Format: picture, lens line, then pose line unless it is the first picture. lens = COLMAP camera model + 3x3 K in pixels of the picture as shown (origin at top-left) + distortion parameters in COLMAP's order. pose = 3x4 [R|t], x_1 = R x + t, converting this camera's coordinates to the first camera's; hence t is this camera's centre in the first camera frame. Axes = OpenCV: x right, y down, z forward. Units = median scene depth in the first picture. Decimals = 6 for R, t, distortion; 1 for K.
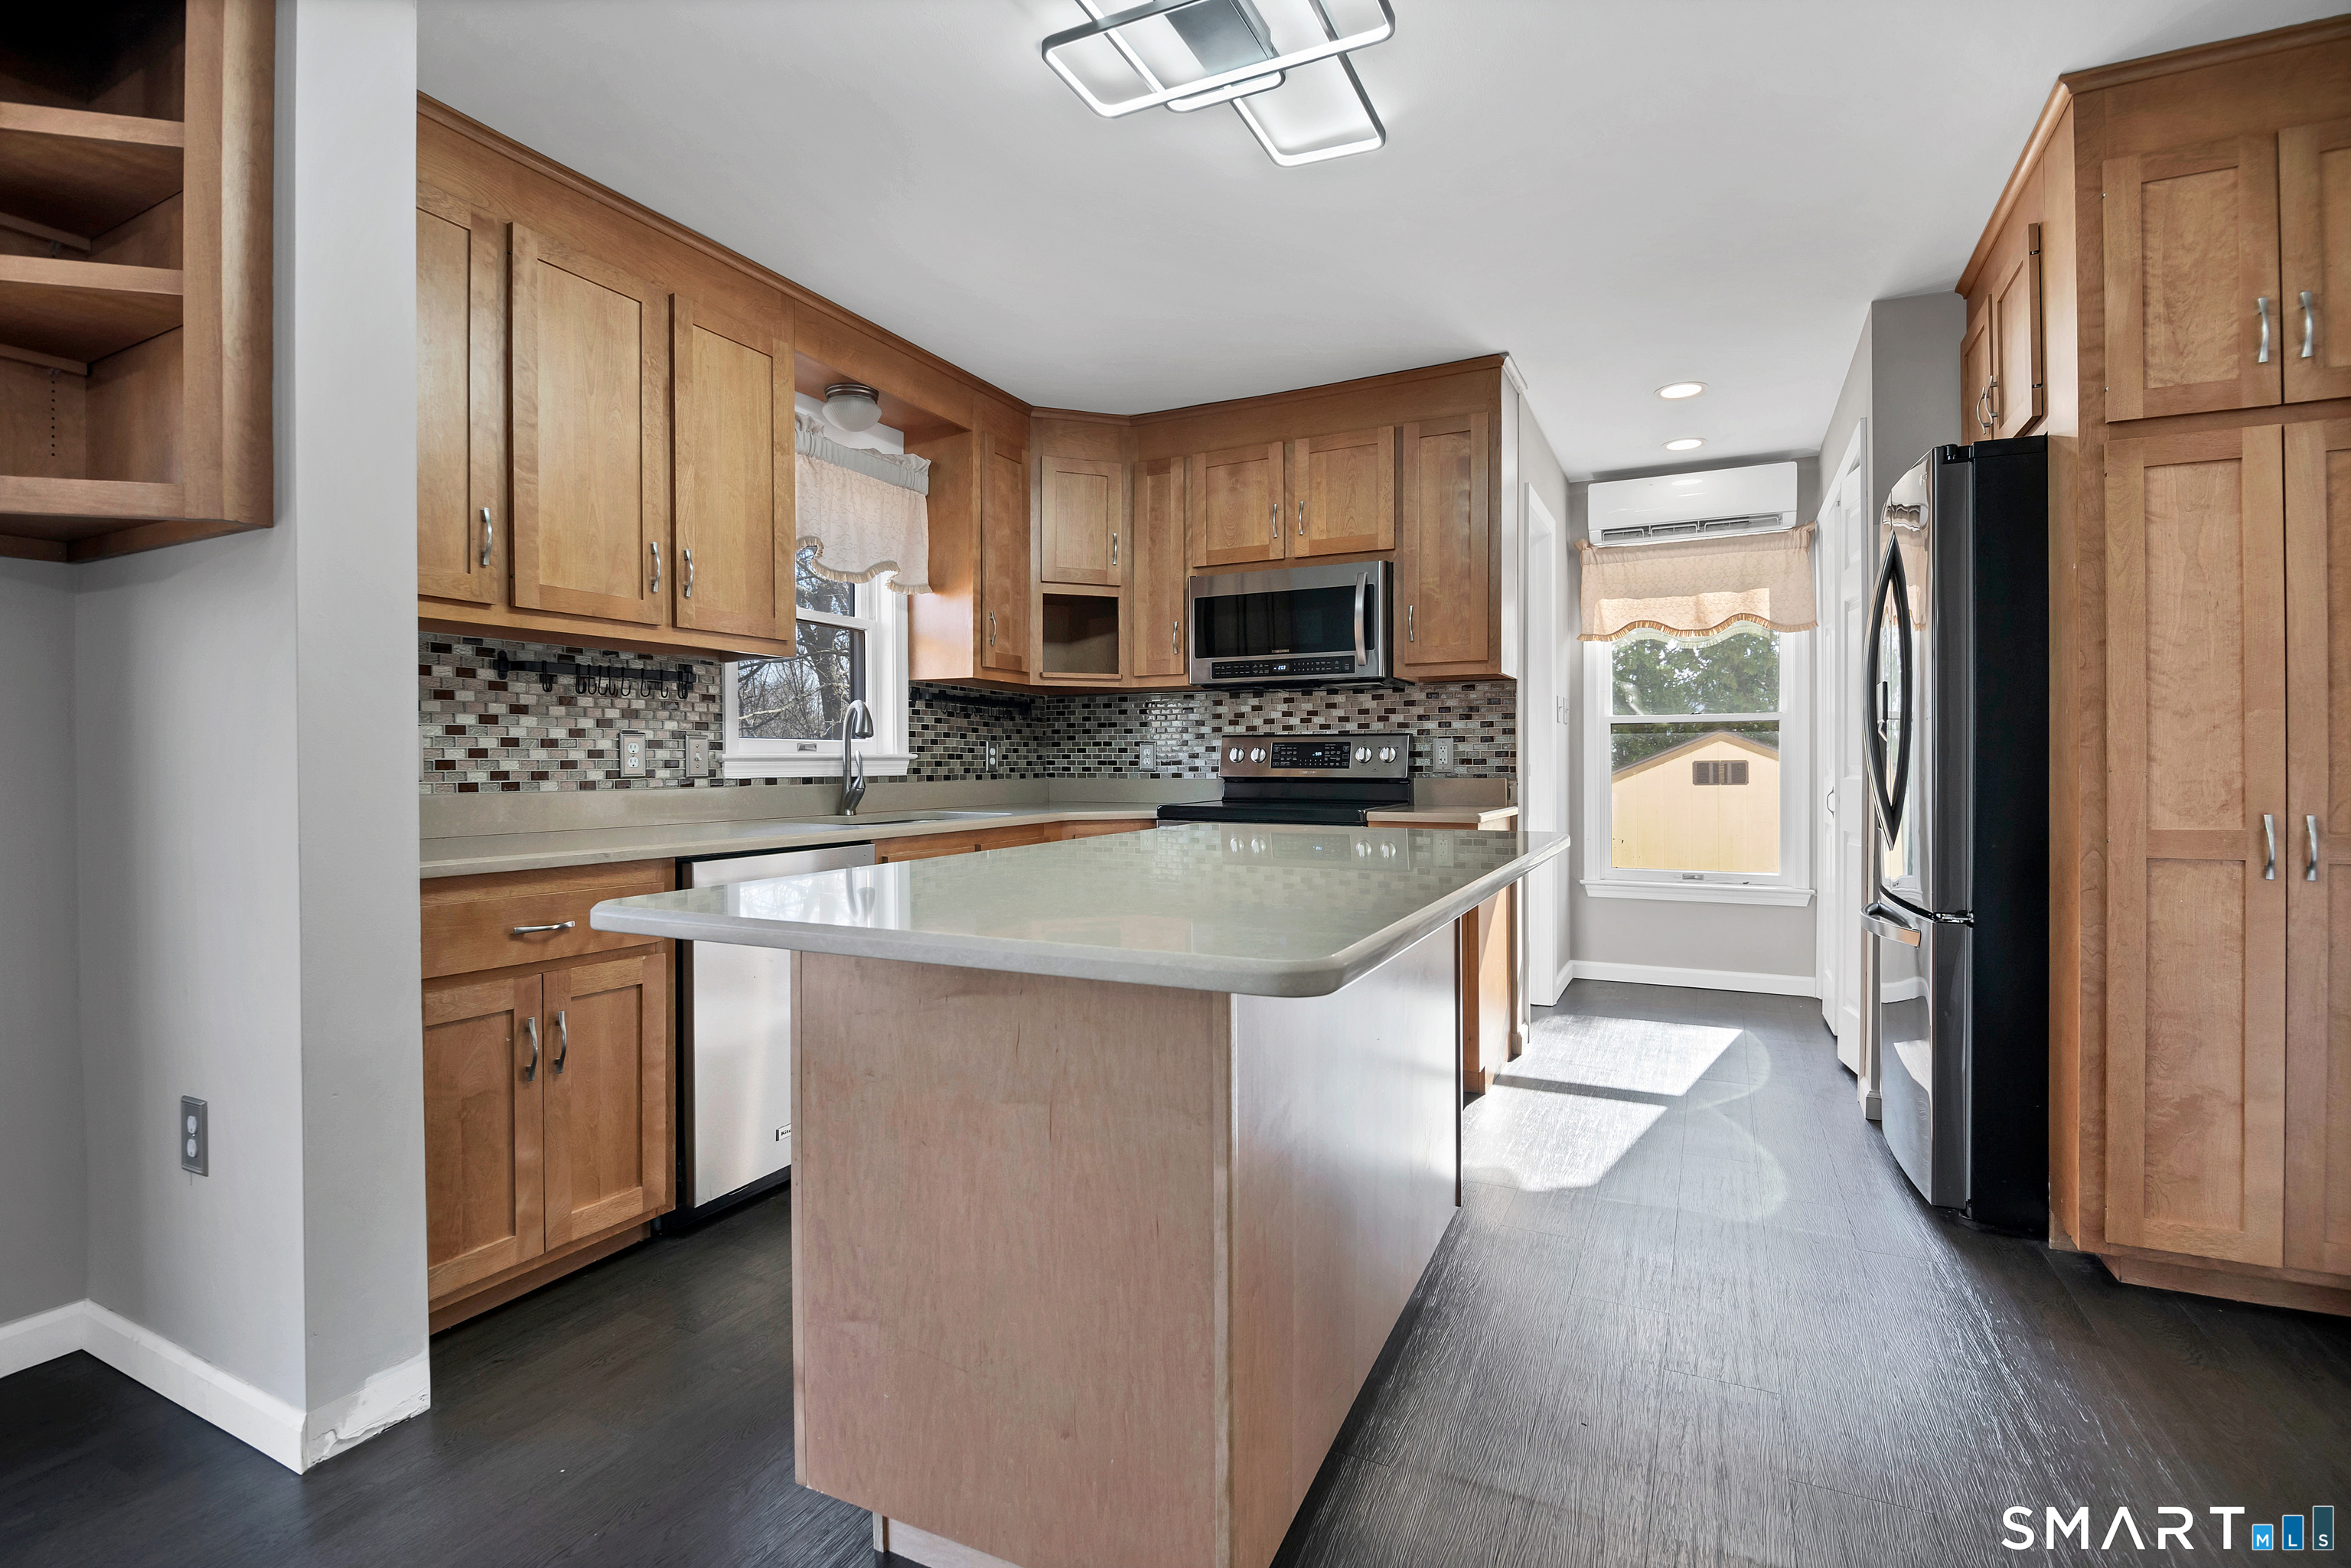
lens RADIAL K [[1090.0, 0, 1166.2], [0, 1090.0, 766.5], [0, 0, 1]] dist [-0.004861, -0.005899]
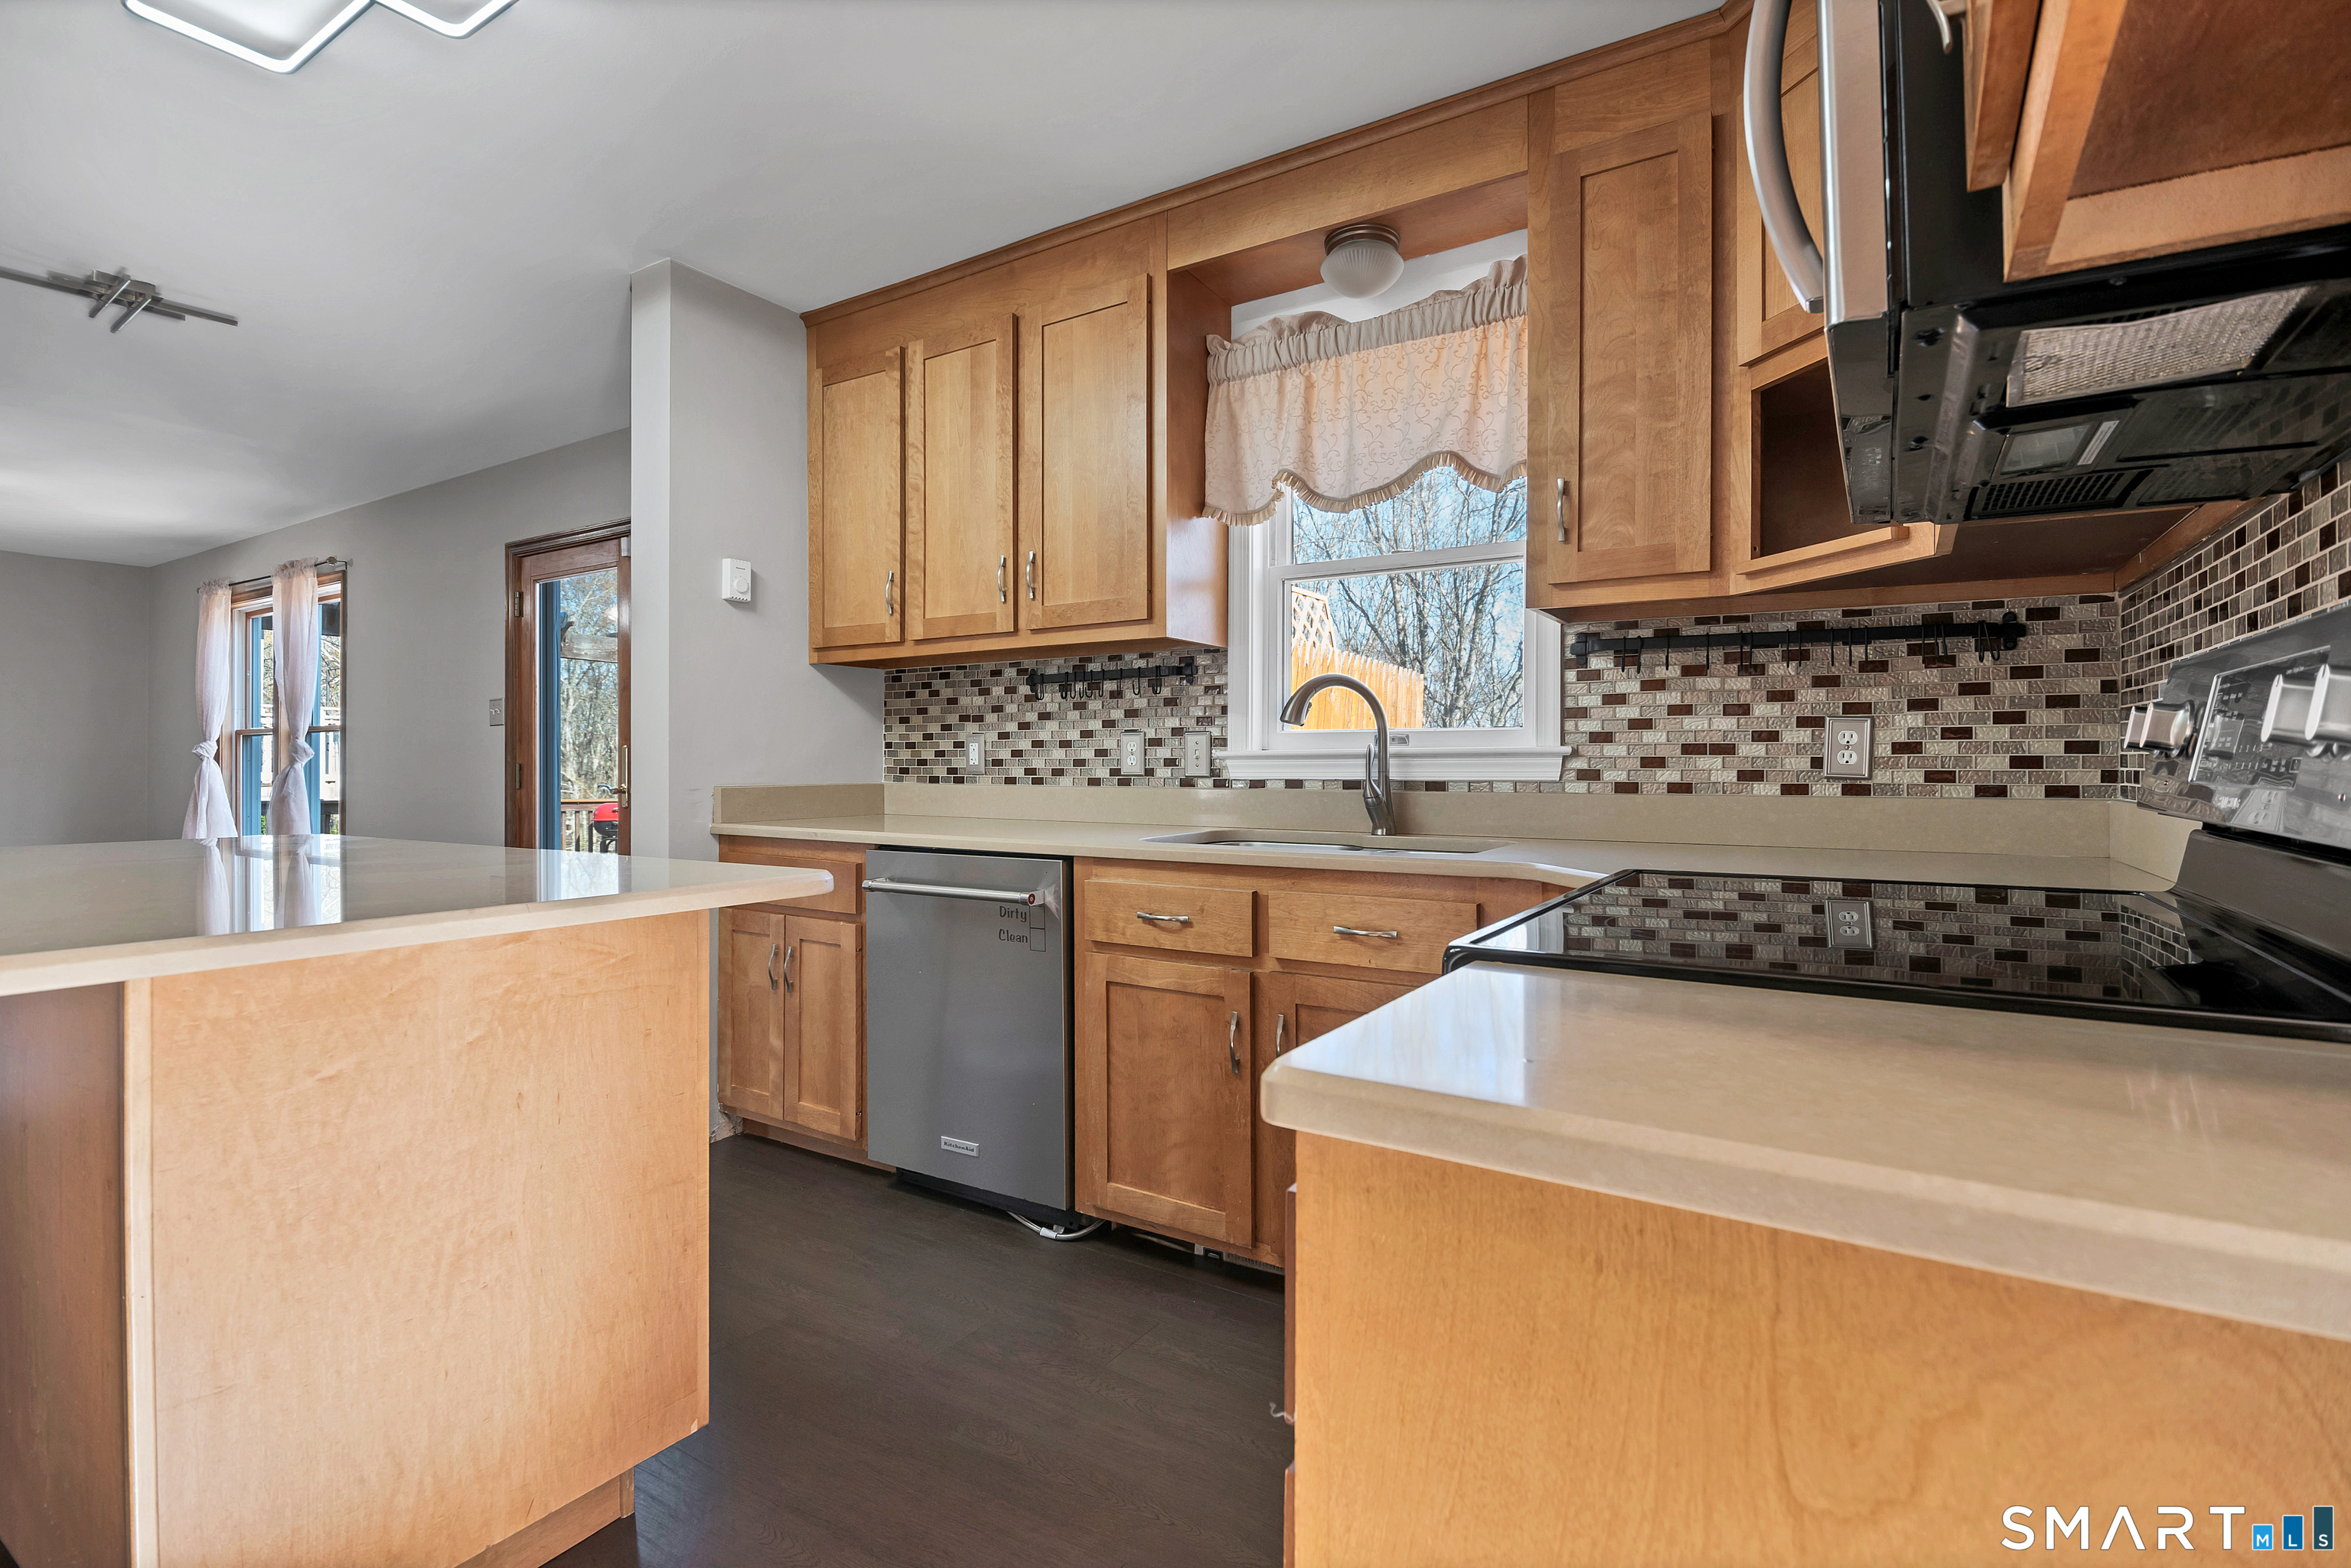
lens RADIAL K [[1090.0, 0, 1138.3], [0, 1090.0, 758.3], [0, 0, 1]] dist [-0.004861, -0.005899]
pose [[-0.107237, -0.000706, -0.994233, 0.388191], [-0.001855, 0.999998, -0.000510, -0.004193], [0.994232, 0.001790, -0.107238, 0.828075]]
